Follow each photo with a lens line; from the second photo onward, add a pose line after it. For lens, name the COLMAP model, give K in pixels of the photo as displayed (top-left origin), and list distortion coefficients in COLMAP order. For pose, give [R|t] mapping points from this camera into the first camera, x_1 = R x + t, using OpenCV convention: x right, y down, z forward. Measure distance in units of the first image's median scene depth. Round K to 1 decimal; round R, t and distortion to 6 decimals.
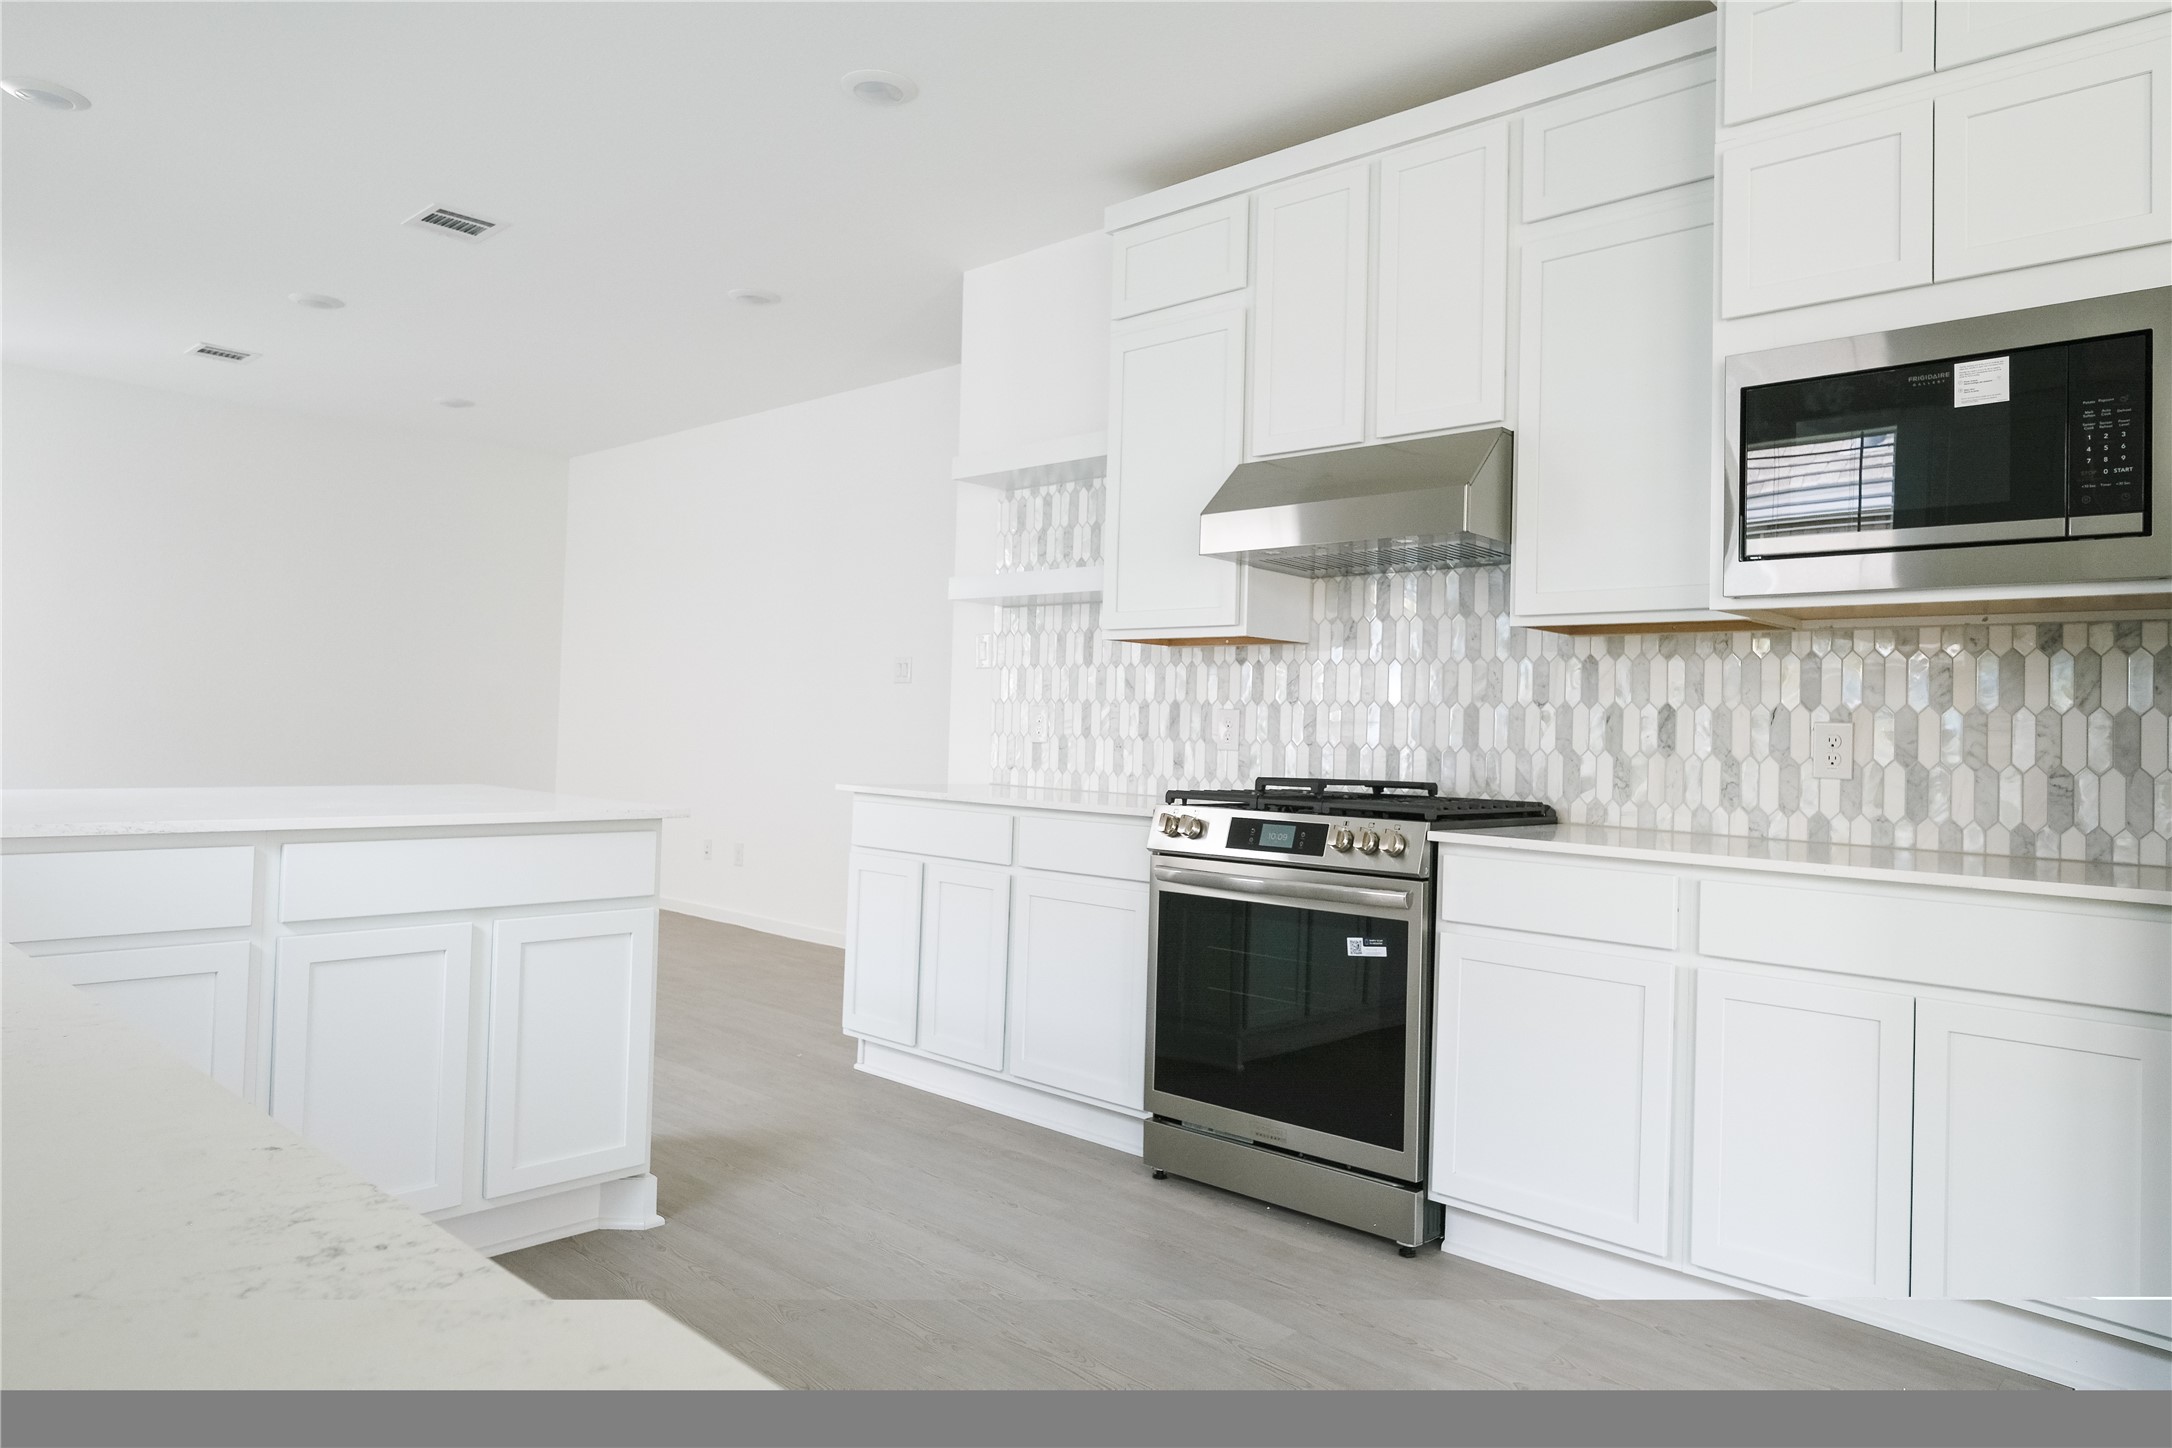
lens RADIAL K [[1377.5, 0, 1103.4], [0, 1377.5, 716.7], [0, 0, 1]] dist [-0.003926, -0.002047]
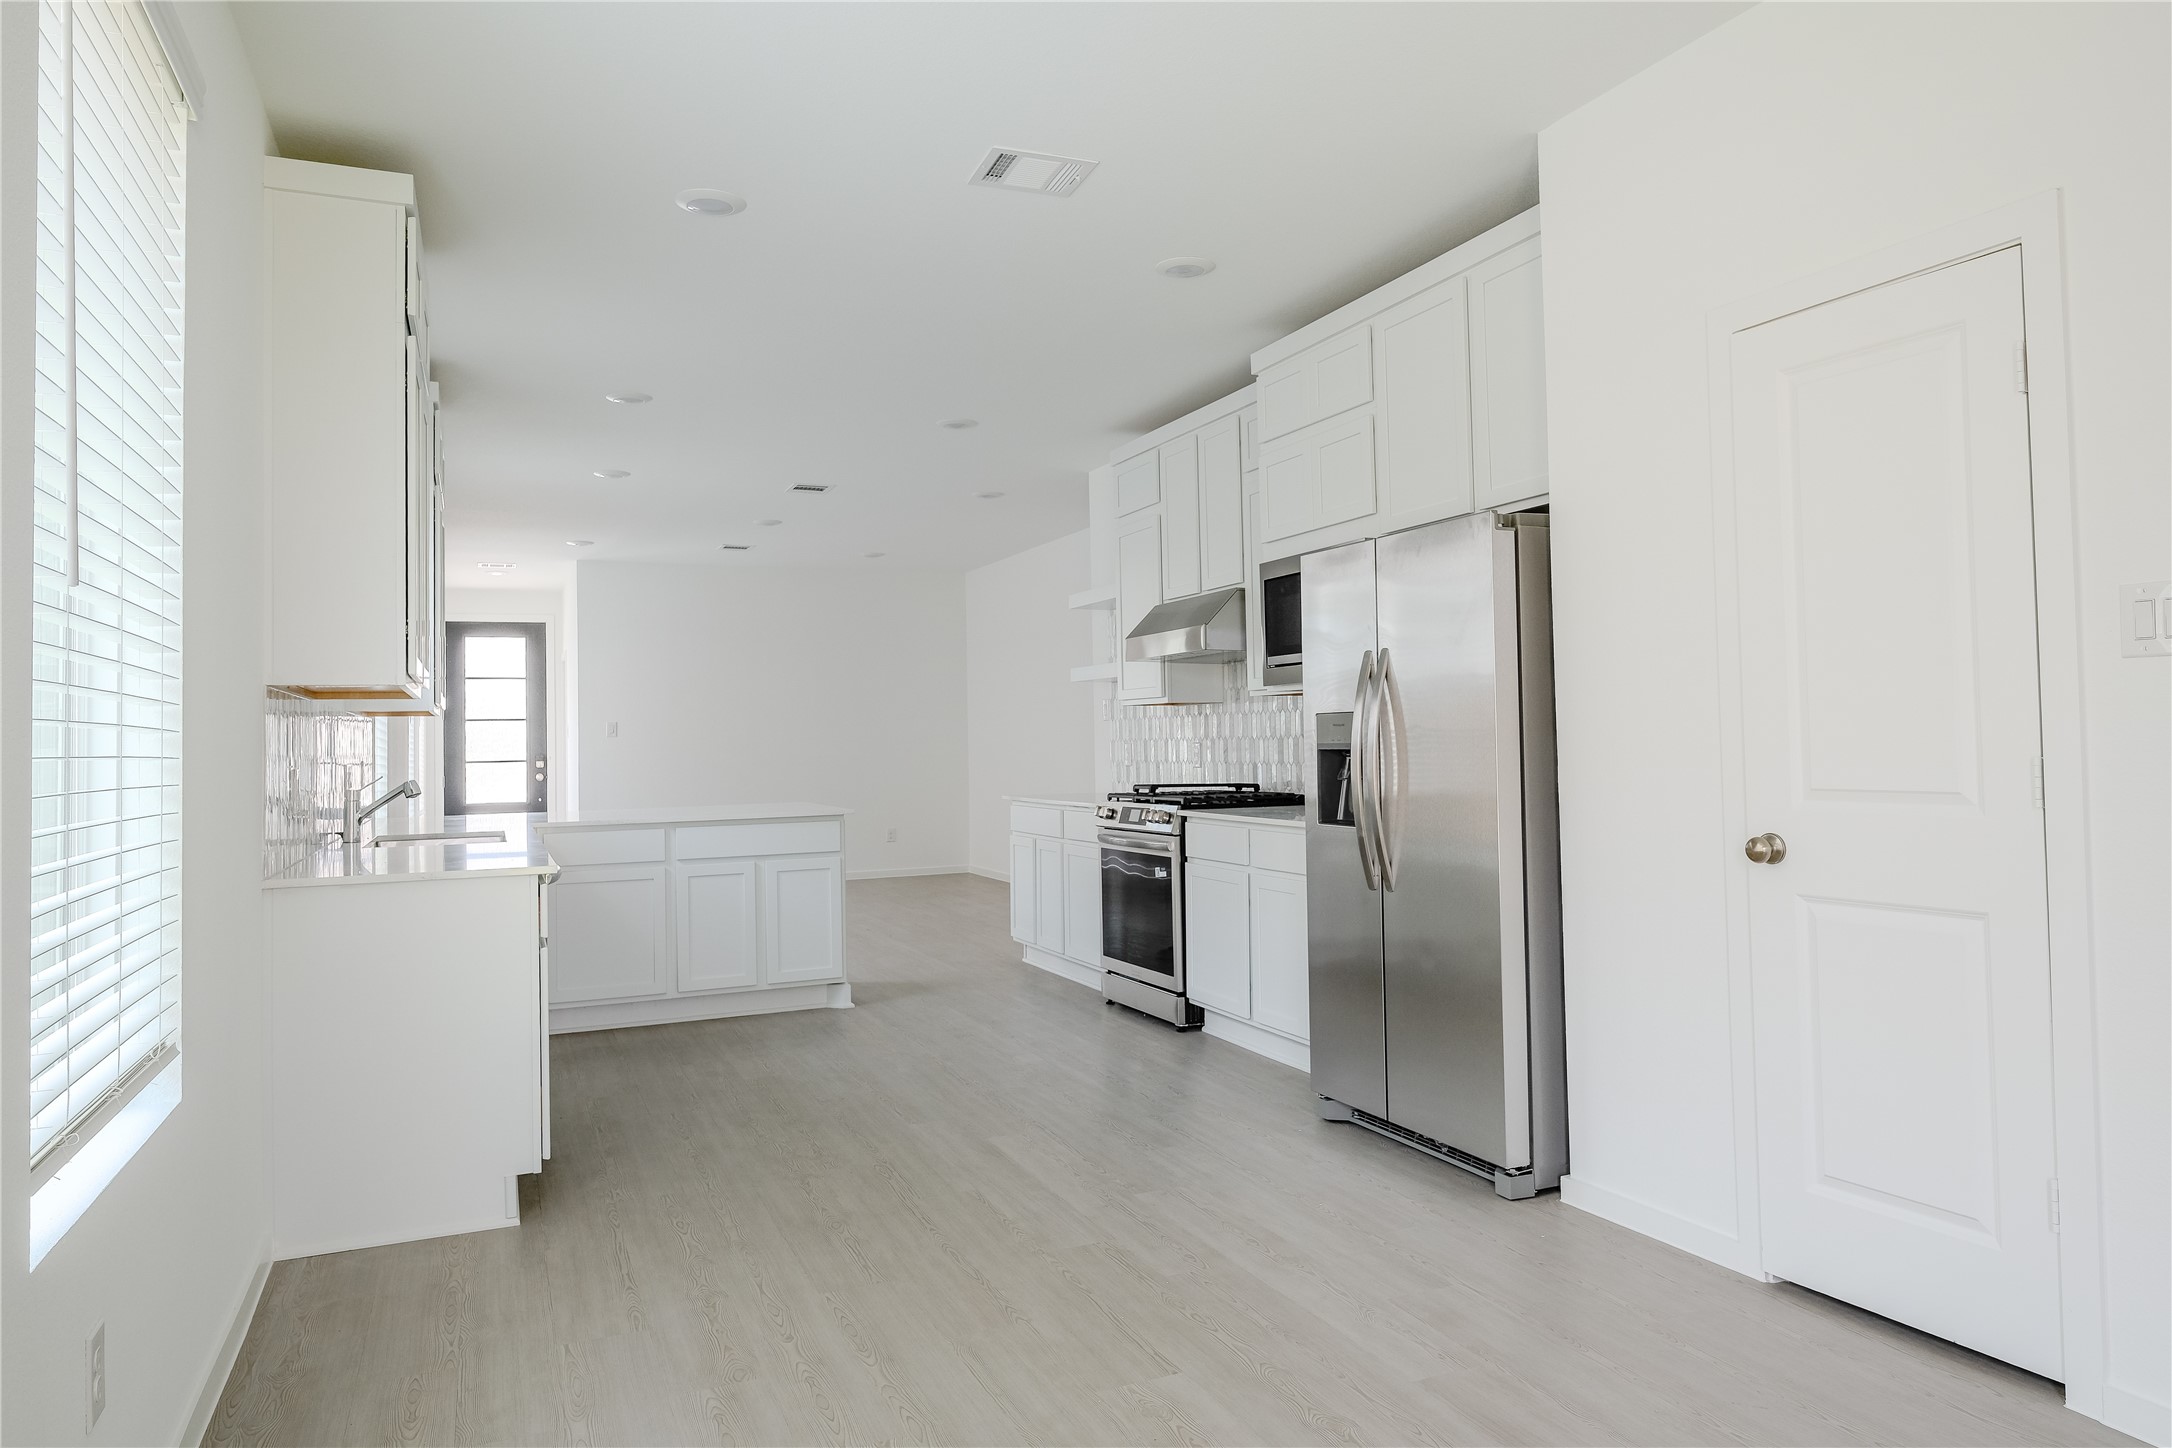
lens RADIAL K [[1377.5, 0, 1103.4], [0, 1377.5, 716.7], [0, 0, 1]] dist [-0.003926, -0.002047]
pose [[0.920357, -0.054827, -0.387217, 0.755469], [0.052250, 0.998486, -0.017187, -0.016769], [0.387573, -0.004414, 0.921828, -0.686370]]
